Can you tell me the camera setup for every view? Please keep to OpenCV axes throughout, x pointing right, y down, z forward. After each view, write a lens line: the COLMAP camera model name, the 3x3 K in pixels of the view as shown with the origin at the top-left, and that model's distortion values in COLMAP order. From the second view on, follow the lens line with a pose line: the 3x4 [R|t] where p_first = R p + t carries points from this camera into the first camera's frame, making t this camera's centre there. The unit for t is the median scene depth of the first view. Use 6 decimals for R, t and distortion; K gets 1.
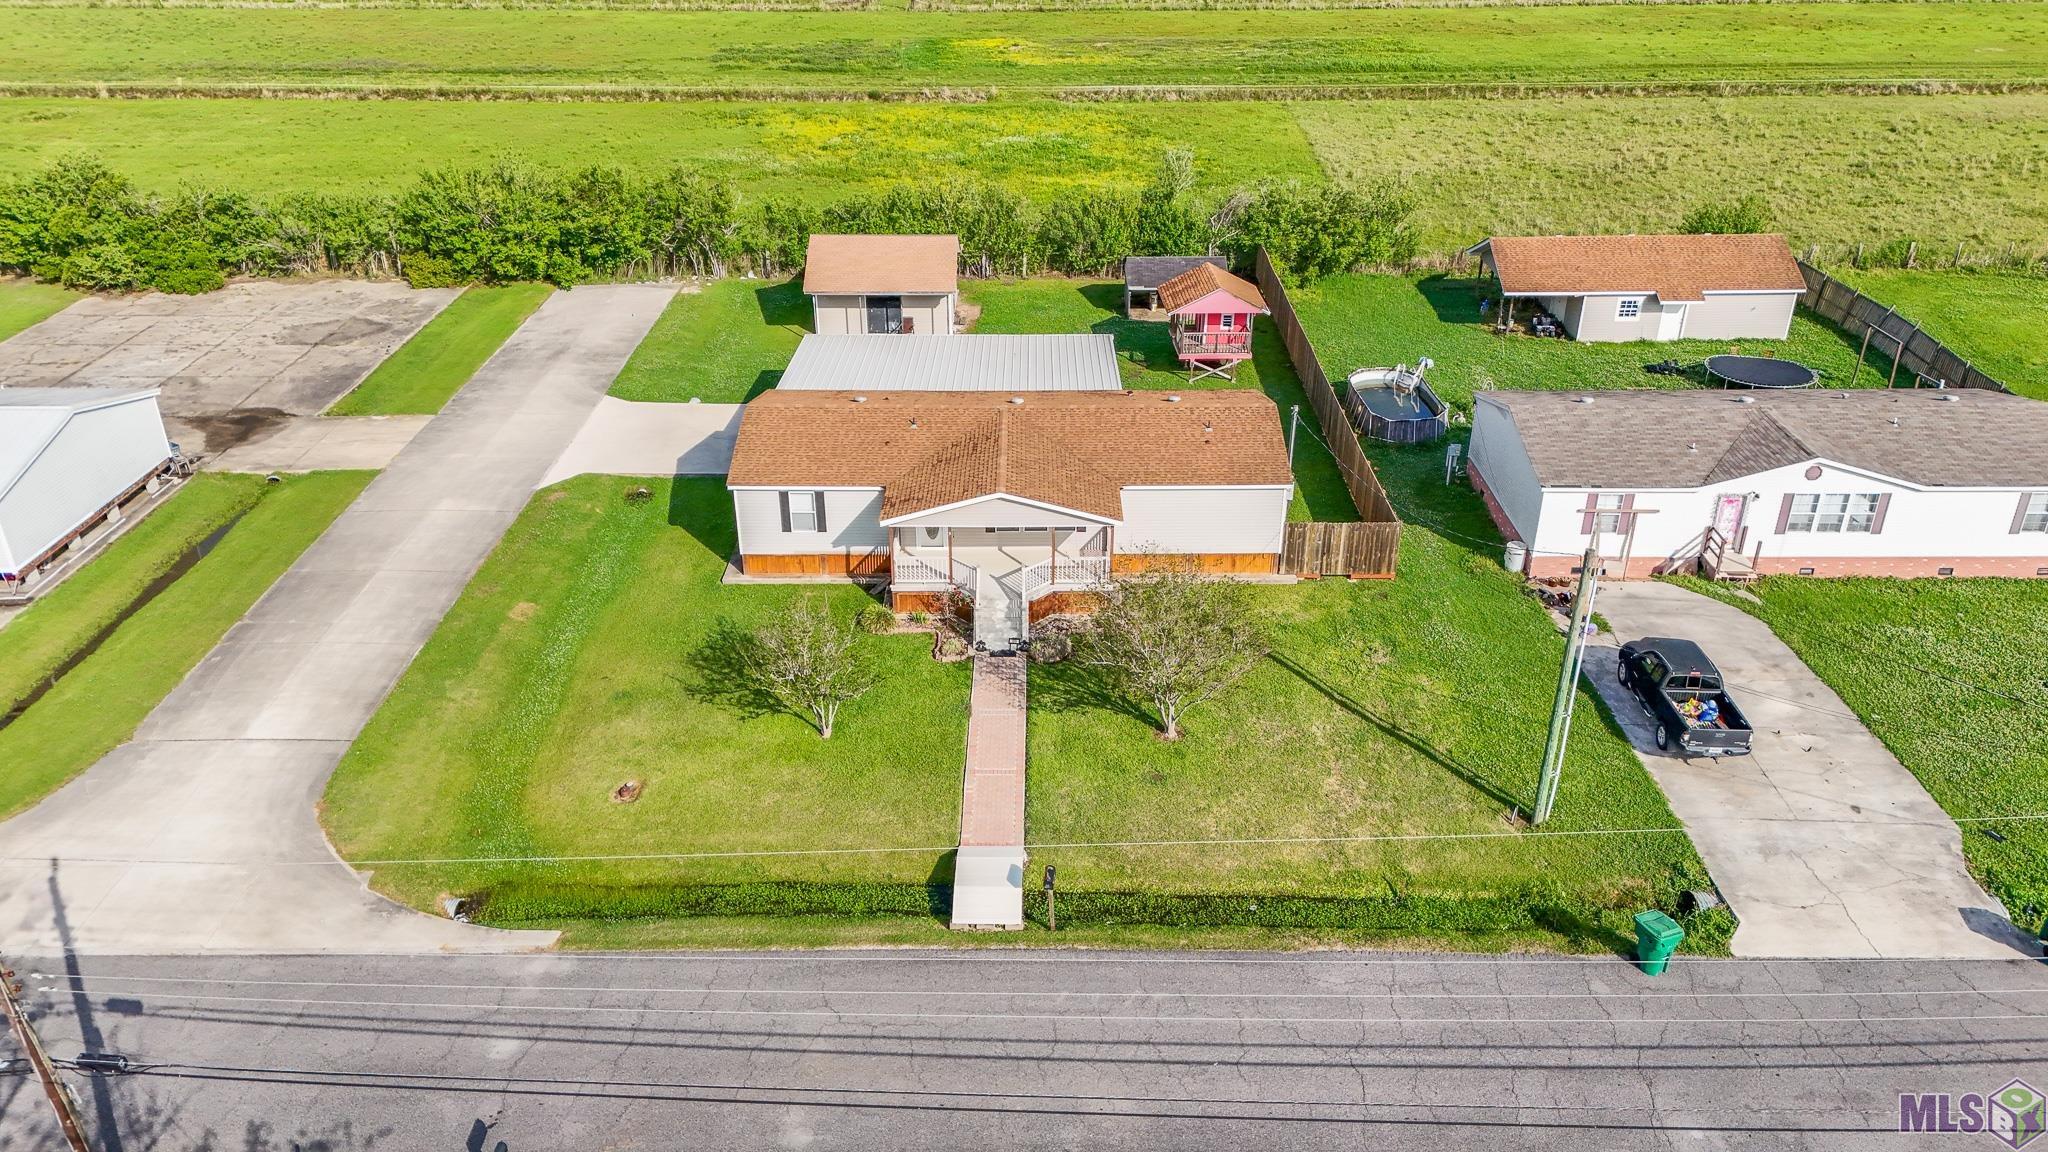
lens RADIAL K [[1499.9, 0, 1024.0], [0, 1499.9, 576.0], [0, 0, 1]] dist [0.069121, -0.066112]
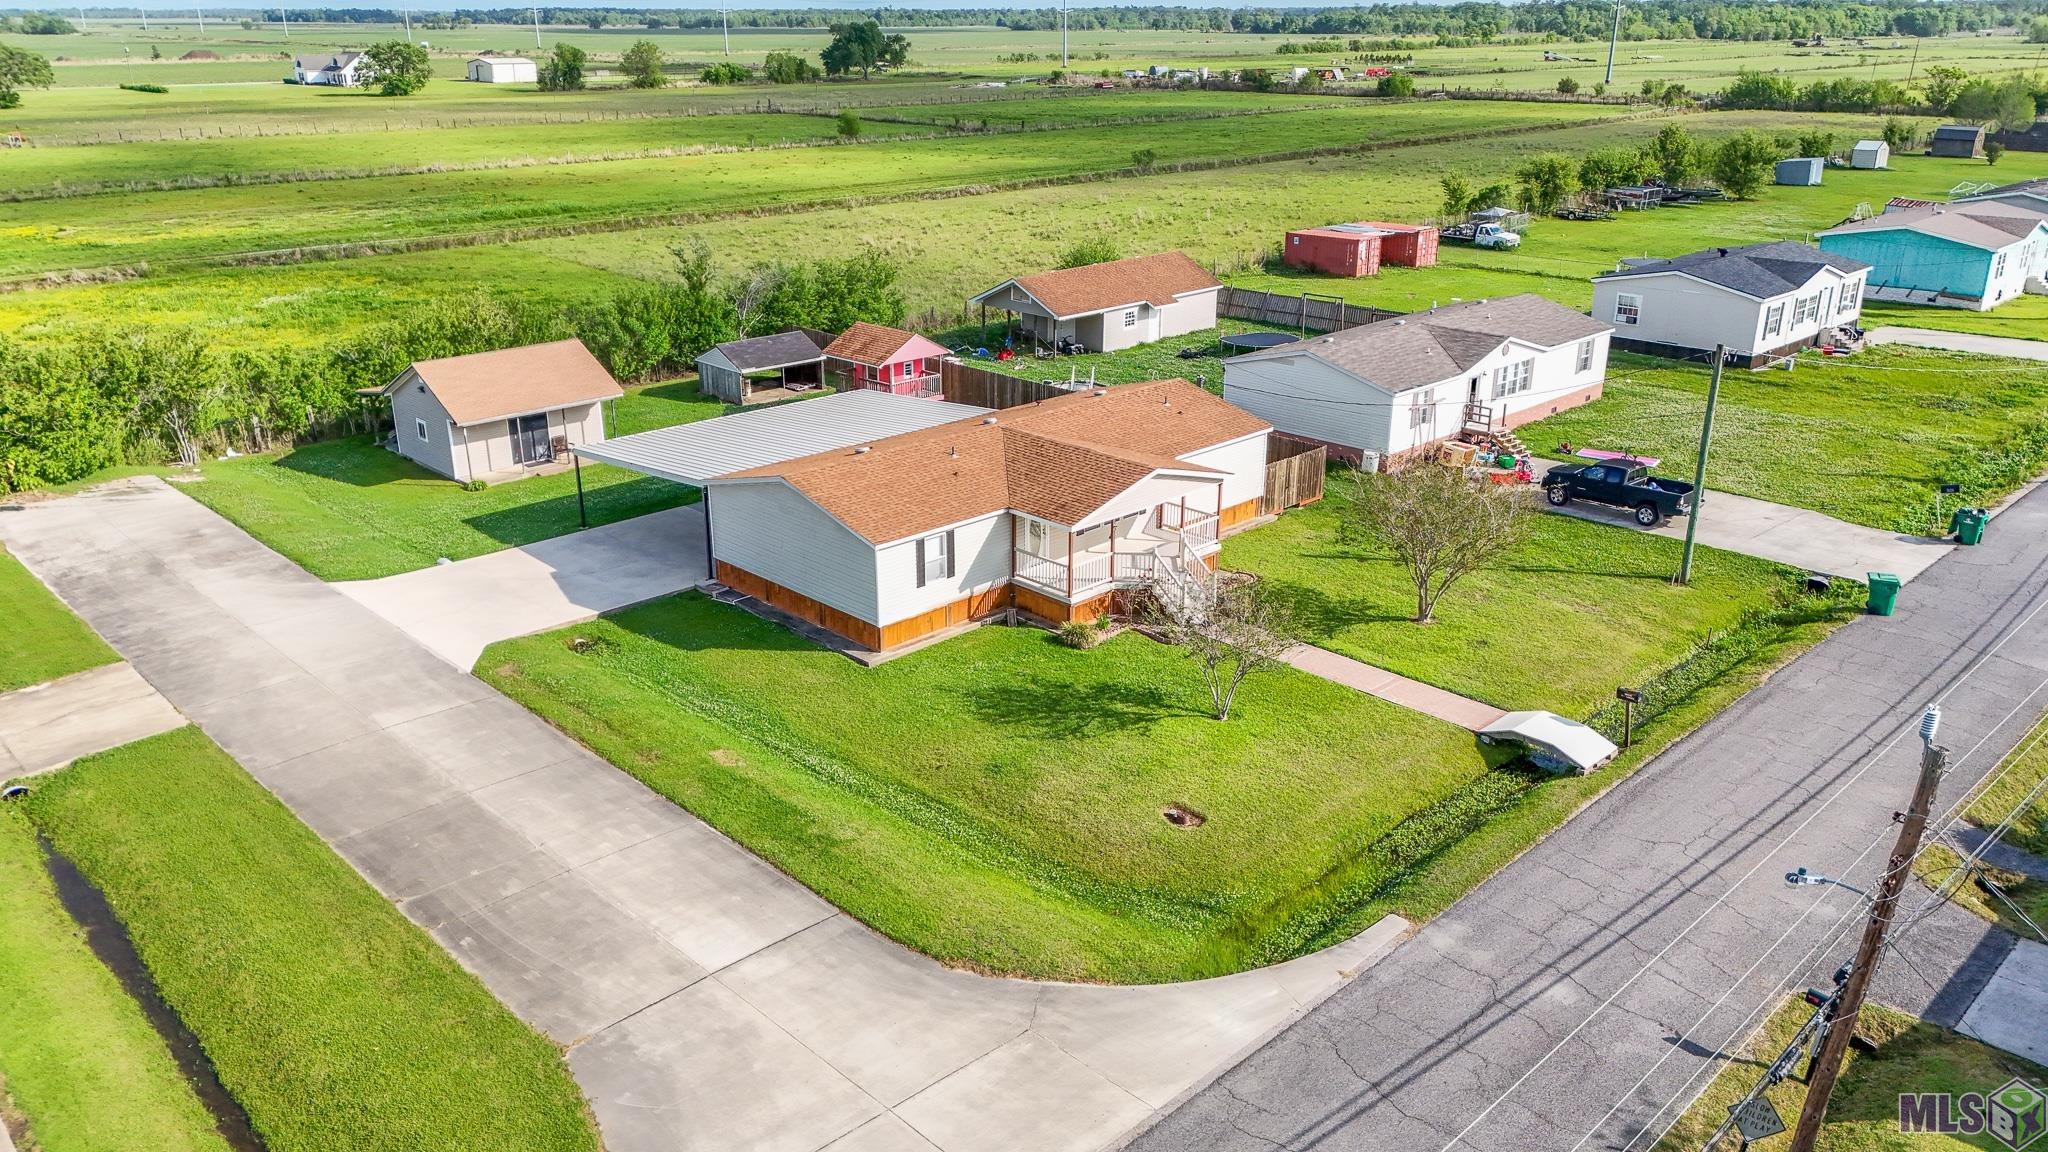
lens RADIAL K [[1502.5, 0, 1024.0], [0, 1502.5, 576.0], [0, 0, 1]] dist [0.075507, -0.077810]
pose [[0.709834, -0.241903, 0.661527, -0.690253], [0.324008, 0.946053, -0.001721, -0.014151], [-0.625424, 0.215562, 0.749919, 0.296767]]
